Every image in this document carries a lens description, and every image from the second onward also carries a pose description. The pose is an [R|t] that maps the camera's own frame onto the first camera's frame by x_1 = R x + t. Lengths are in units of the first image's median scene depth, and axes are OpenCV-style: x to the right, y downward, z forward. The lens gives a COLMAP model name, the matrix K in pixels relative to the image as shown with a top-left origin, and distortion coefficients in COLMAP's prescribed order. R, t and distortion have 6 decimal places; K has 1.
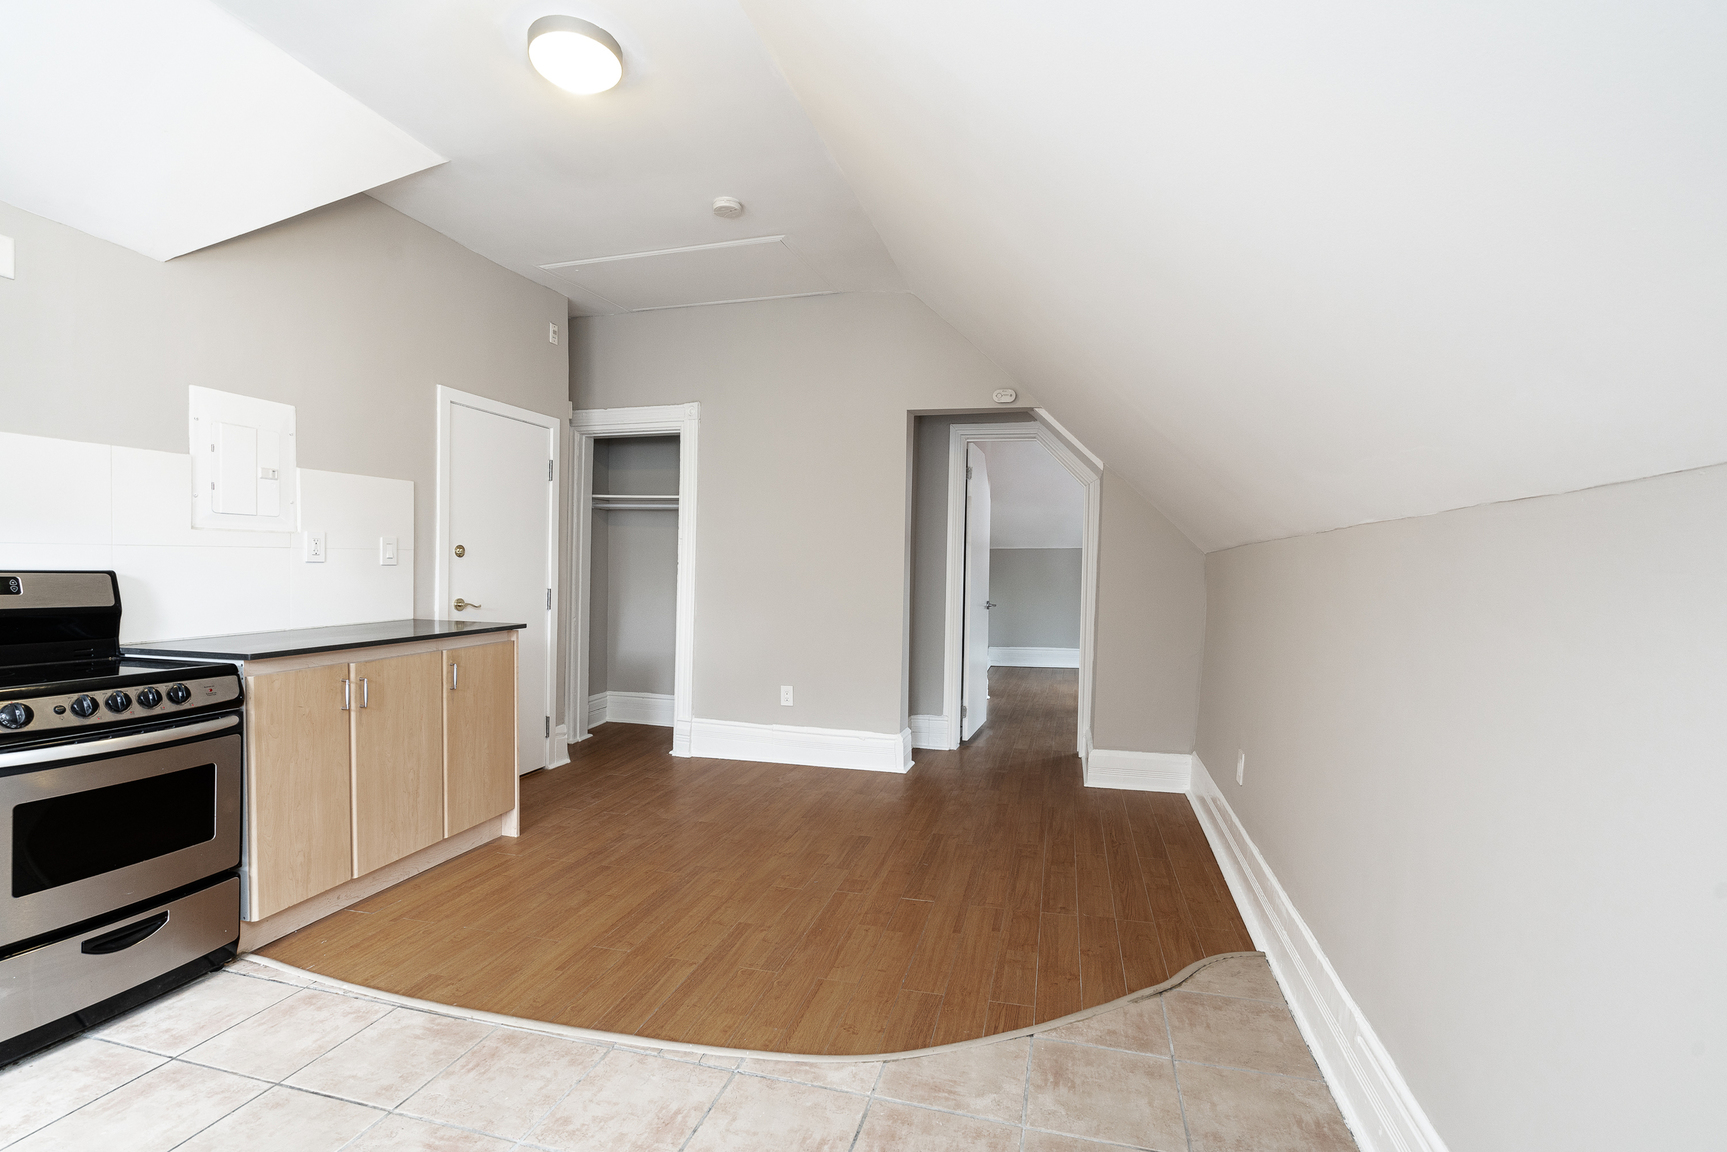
lens RADIAL K [[774.8, 0, 862.1], [0, 774.8, 581.4], [0, 0, 1]] dist [-0.005464, 0.002996]
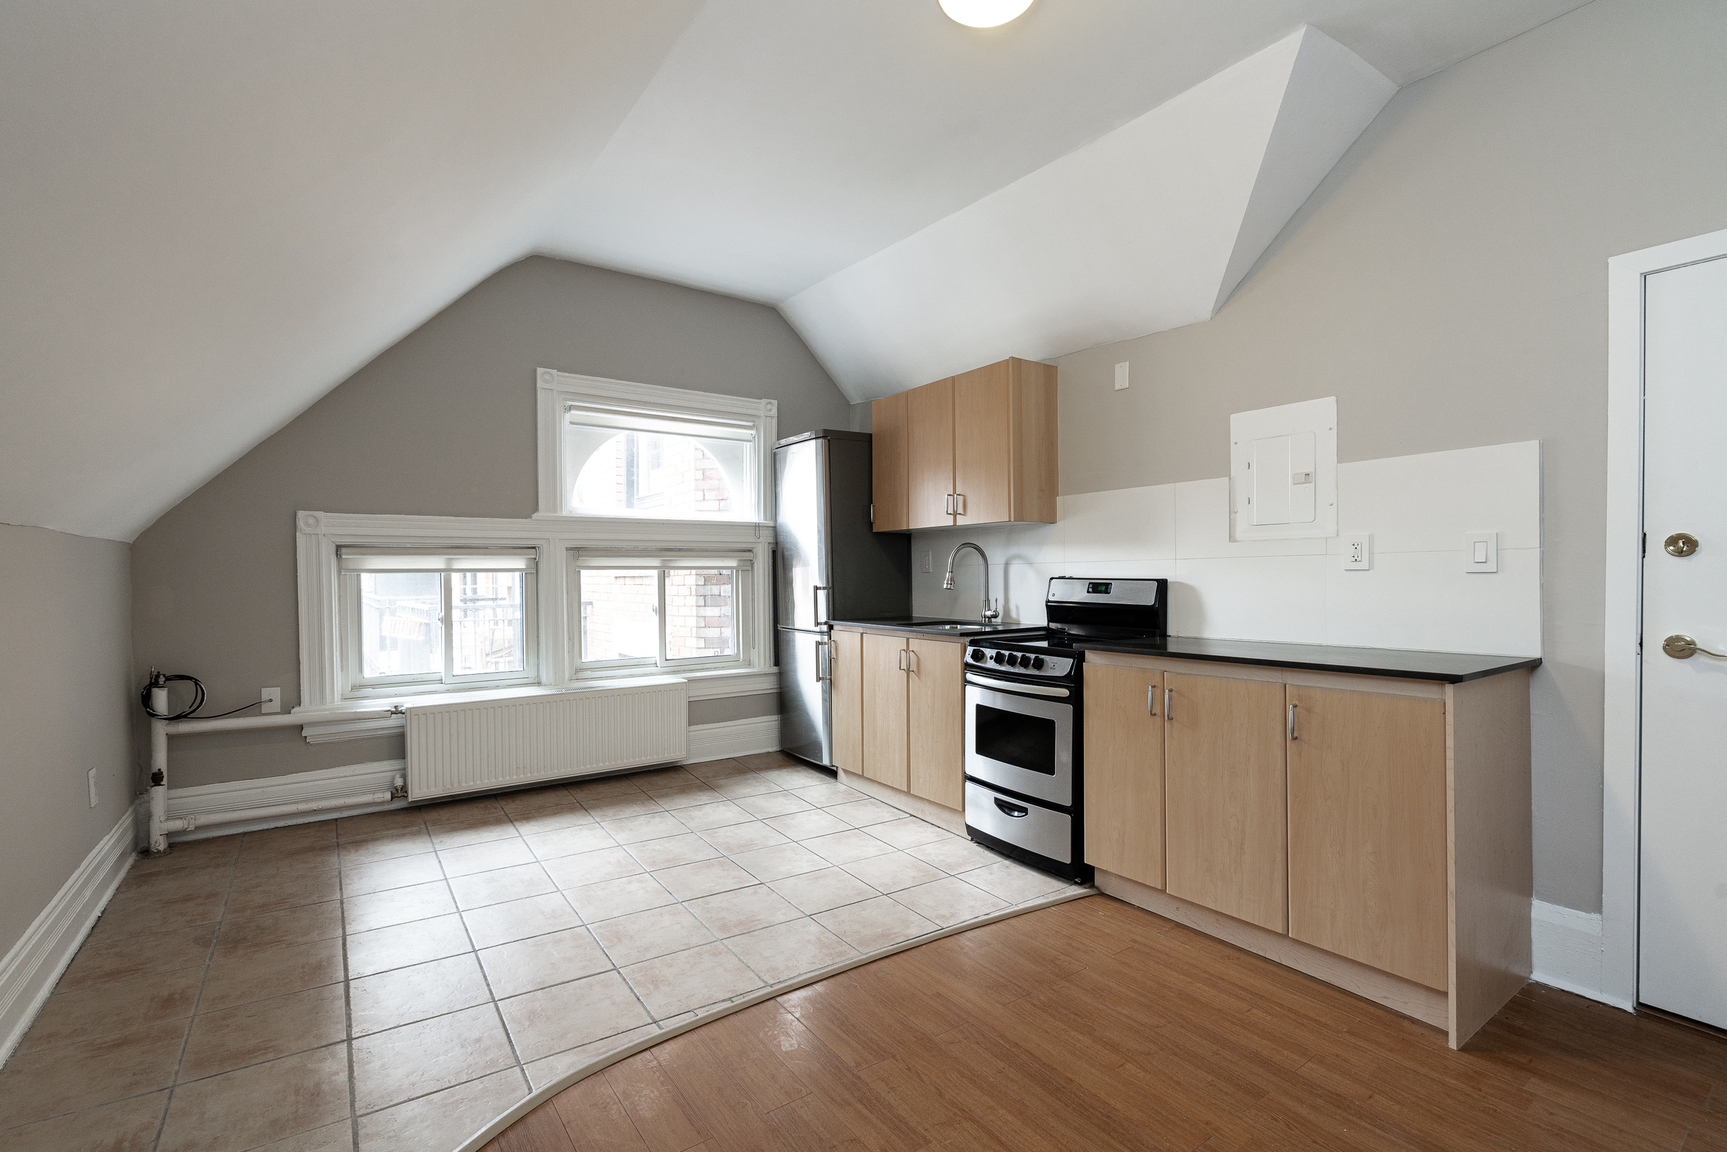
lens RADIAL K [[774.8, 0, 858.0], [0, 774.8, 584.4], [0, 0, 1]] dist [-0.005464, 0.002996]
pose [[-0.635458, -0.000348, -0.772135, 0.321149], [-0.020872, 0.999642, 0.016726, -0.012934], [0.771853, 0.026745, -0.635238, 1.204553]]
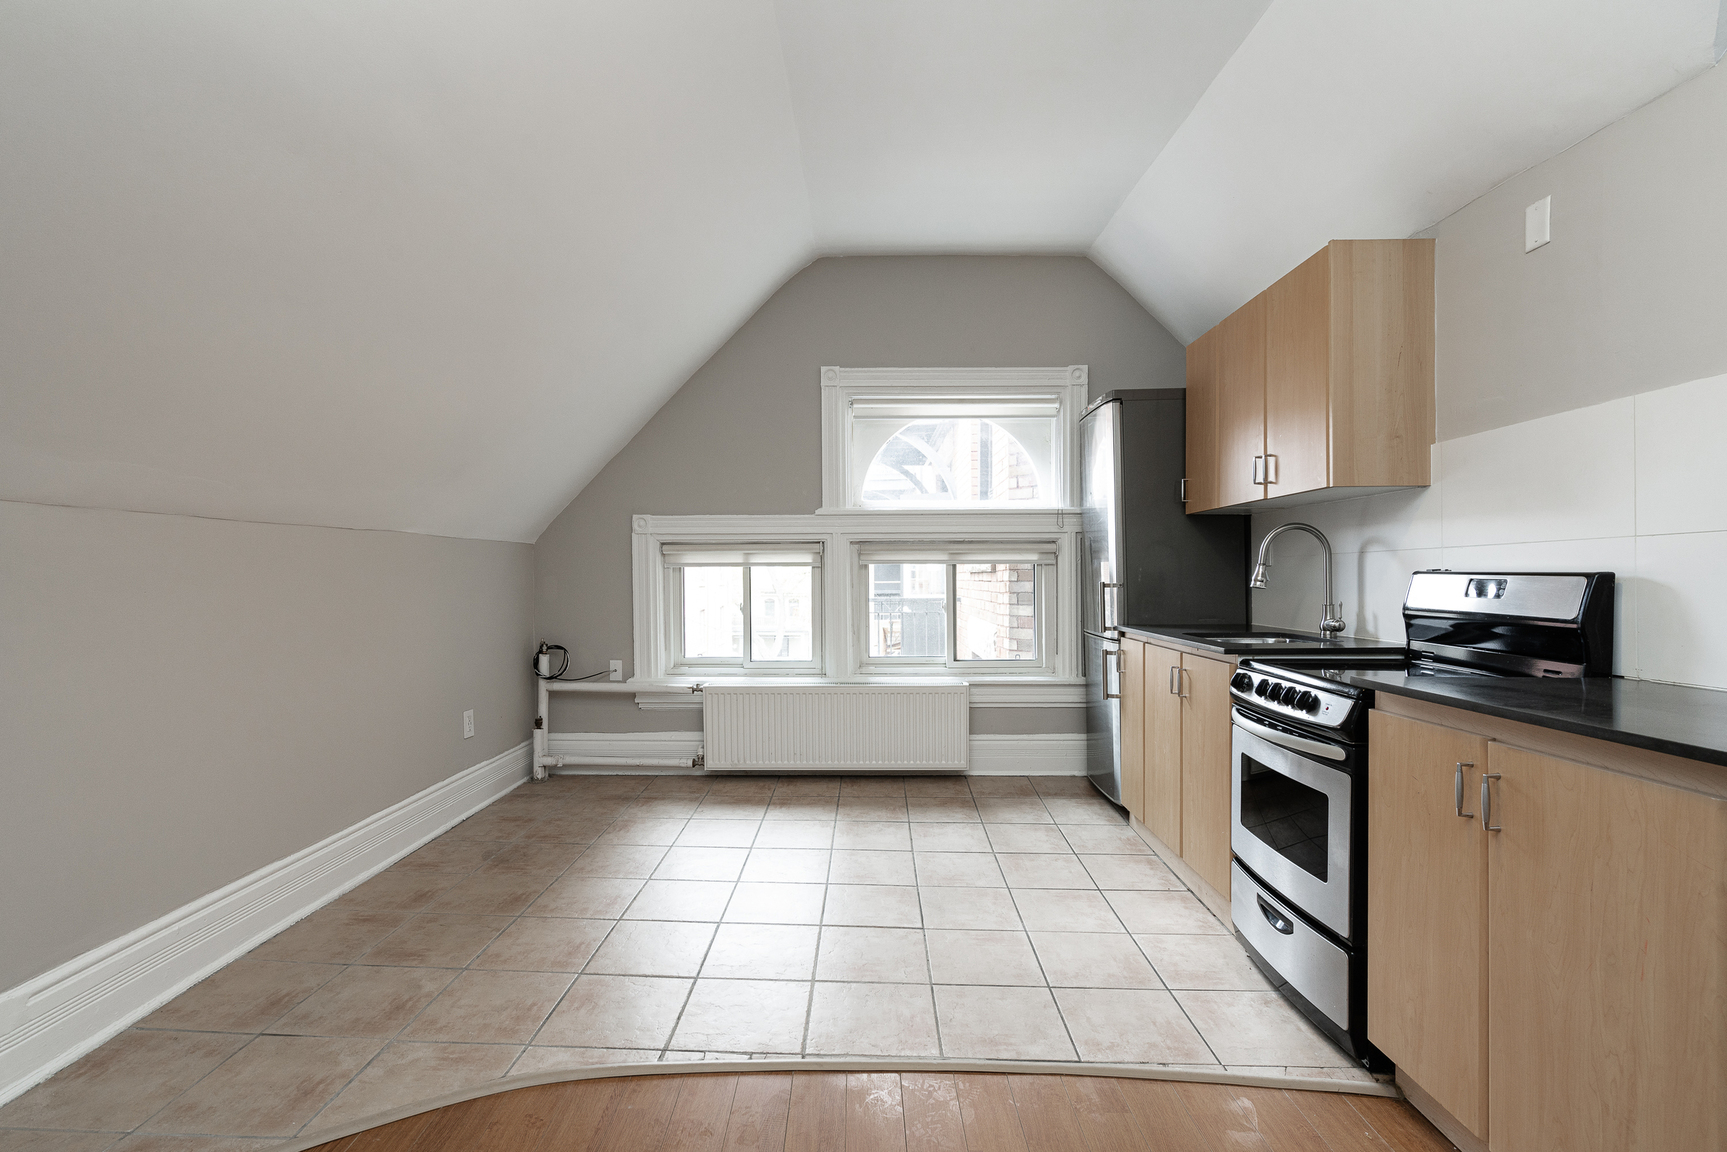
lens RADIAL K [[774.8, 0, 859.0], [0, 774.8, 585.6], [0, 0, 1]] dist [-0.005464, 0.002996]
pose [[-0.966776, -0.009542, -0.255446, -0.091221], [-0.018119, 0.999348, 0.031244, -0.009686], [0.254982, 0.034835, -0.966318, 1.277021]]
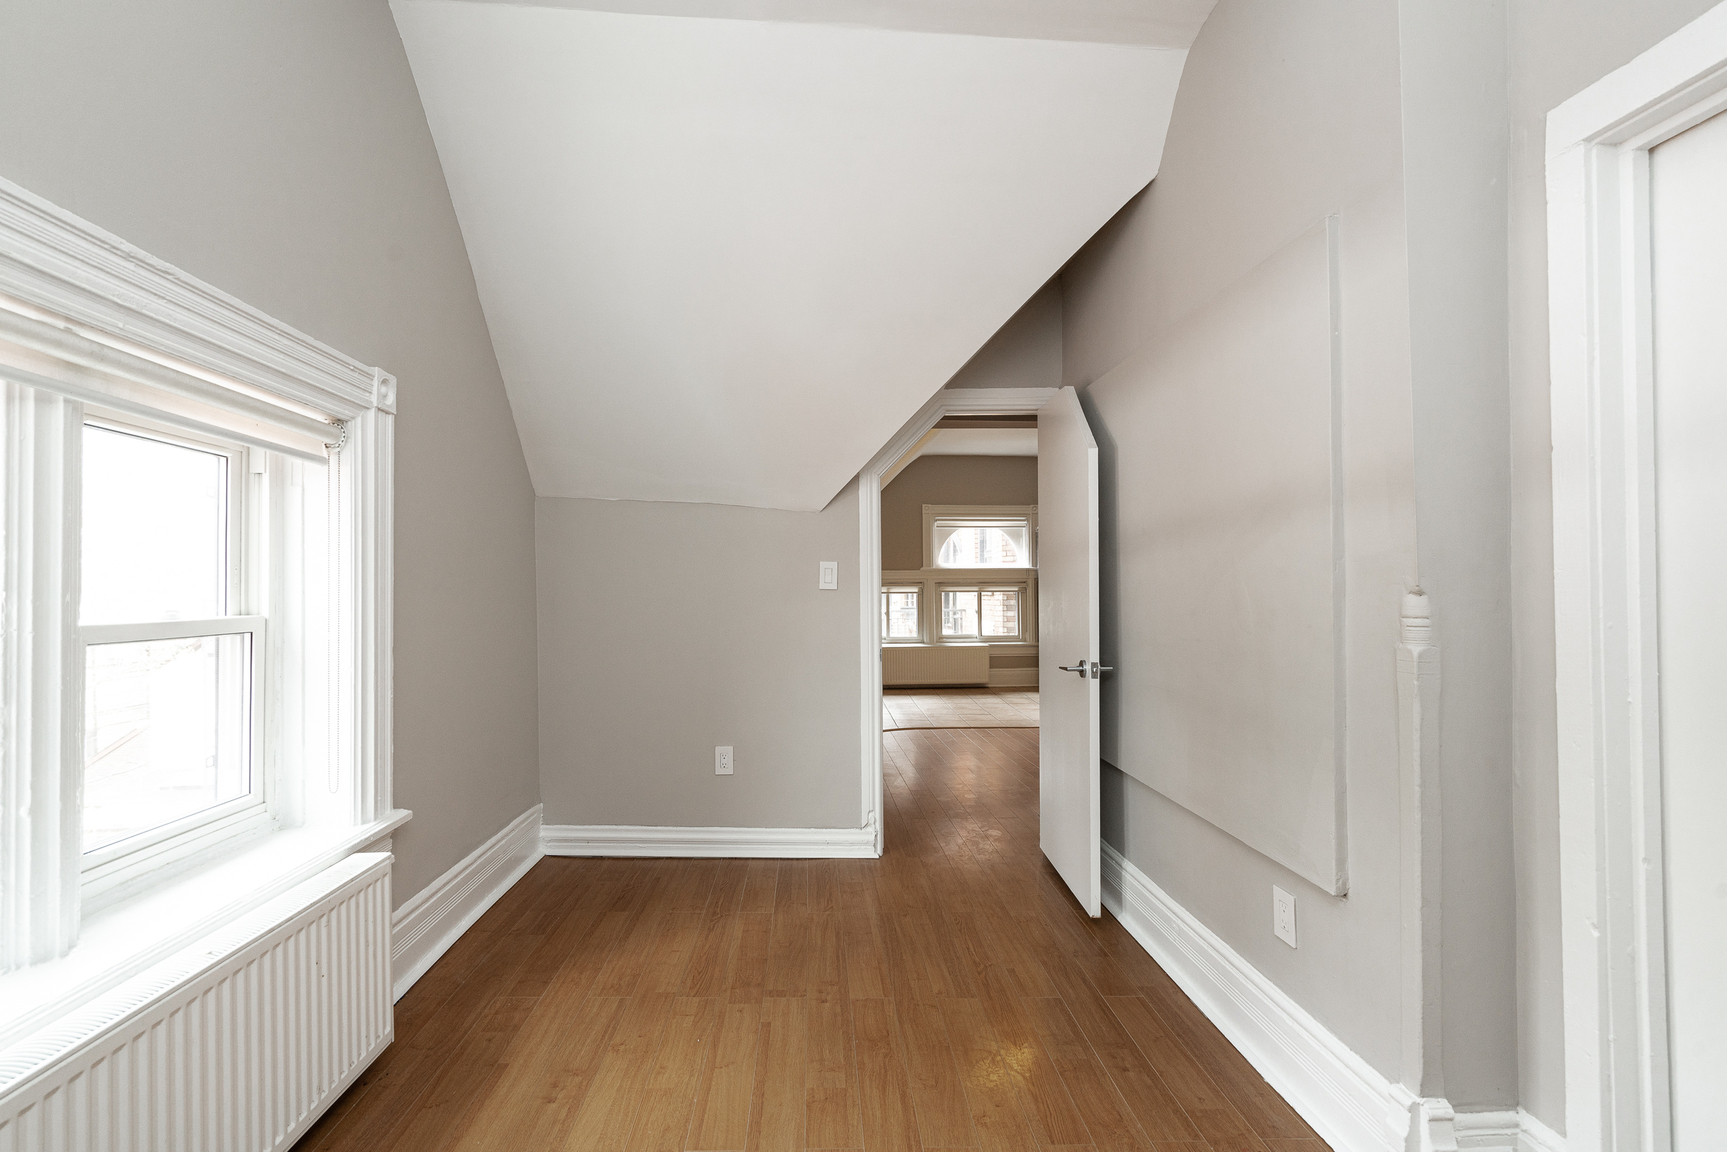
lens RADIAL K [[774.8, 0, 860.8], [0, 774.8, 585.2], [0, 0, 1]] dist [-0.005464, 0.002996]
pose [[-0.940899, -0.016288, -0.338296, 0.931856], [-0.017773, 0.999841, 0.001292, -0.033154], [0.338221, 0.007228, -0.941039, 2.787715]]
